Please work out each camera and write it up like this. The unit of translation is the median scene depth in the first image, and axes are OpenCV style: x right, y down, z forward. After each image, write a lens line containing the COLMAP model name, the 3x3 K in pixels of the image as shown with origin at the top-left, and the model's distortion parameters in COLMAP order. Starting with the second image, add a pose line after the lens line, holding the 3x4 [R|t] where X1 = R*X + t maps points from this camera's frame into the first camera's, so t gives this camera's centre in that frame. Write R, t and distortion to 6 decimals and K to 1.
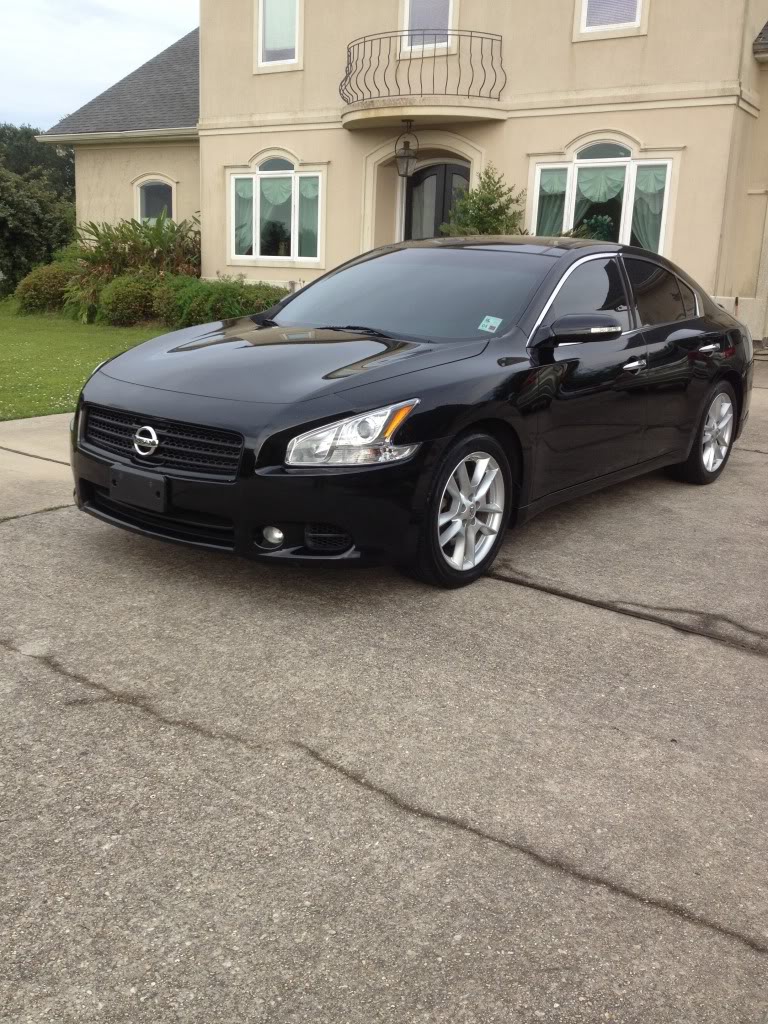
lens RADIAL K [[989.0, 0, 410.2], [0, 989.0, 501.5], [0, 0, 1]] dist [0.043634, 0.000000]
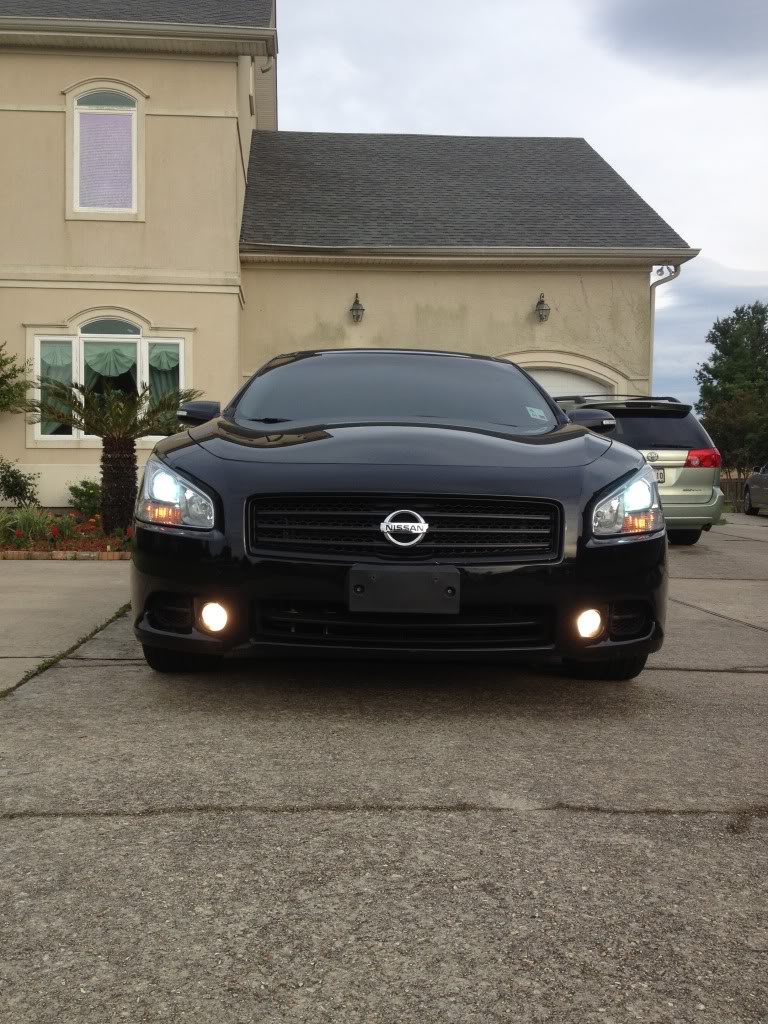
lens RADIAL K [[989.0, 0, 346.8], [0, 989.0, 529.0], [0, 0, 1]] dist [0.043634, 0.000000]
pose [[0.784158, -0.047077, 0.618773, -0.249051], [0.161628, 0.978198, -0.130405, 0.010016], [-0.599143, 0.202269, 0.774671, 0.144372]]
